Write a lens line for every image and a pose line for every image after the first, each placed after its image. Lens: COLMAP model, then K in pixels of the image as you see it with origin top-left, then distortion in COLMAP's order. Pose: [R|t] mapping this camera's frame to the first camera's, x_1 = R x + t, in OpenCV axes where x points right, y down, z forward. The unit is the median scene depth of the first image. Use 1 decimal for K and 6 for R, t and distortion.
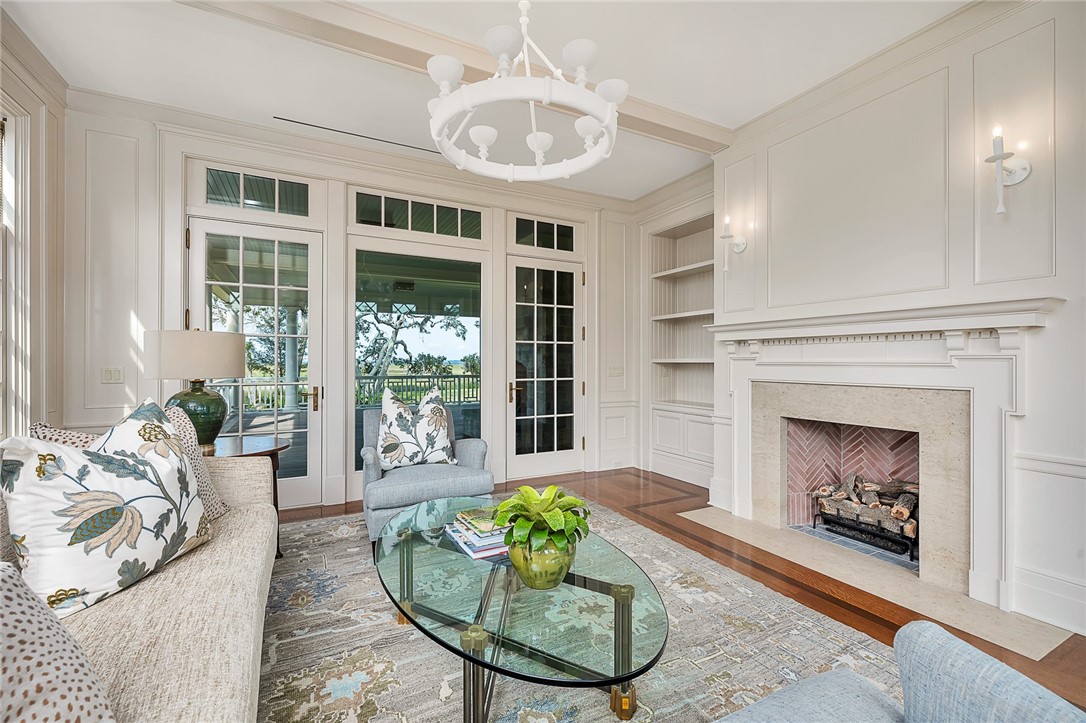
lens RADIAL K [[462.4, 0, 543.0], [0, 462.4, 361.5], [0, 0, 1]] dist [-0.001377, 0.000405]
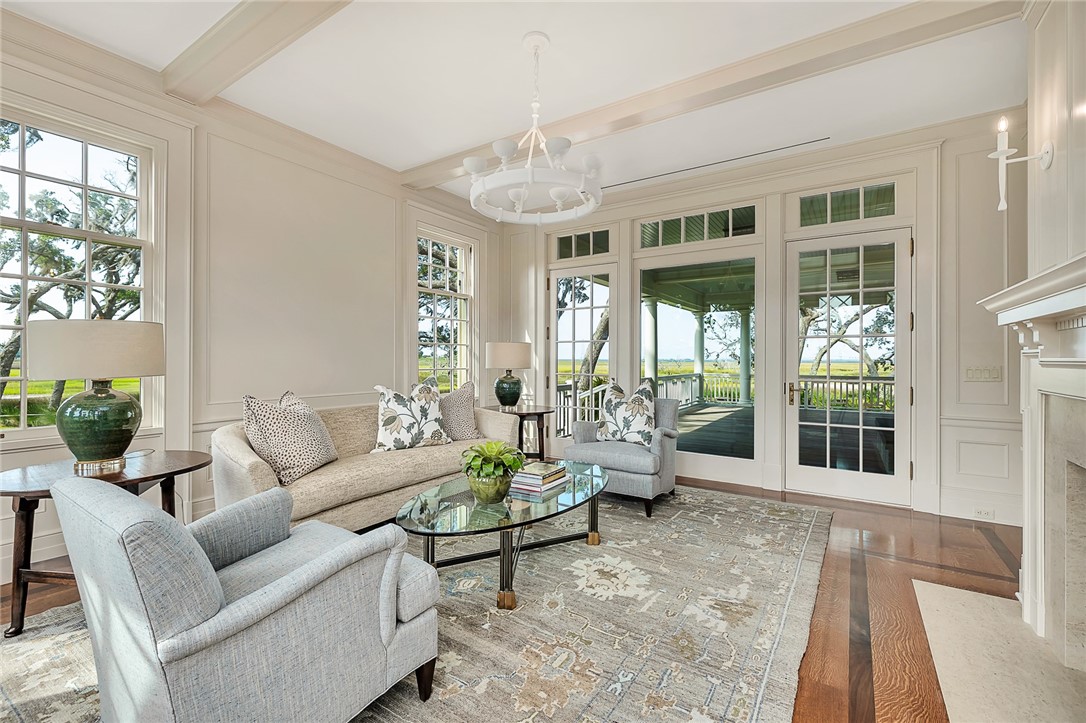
lens RADIAL K [[462.4, 0, 543.0], [0, 462.4, 361.5], [0, 0, 1]] dist [-0.001377, 0.000405]
pose [[0.484647, 0.004199, -0.874700, 0.711033], [-0.002110, 0.999991, 0.003631, 0.002148], [0.874707, 0.000085, 0.484652, 0.202731]]
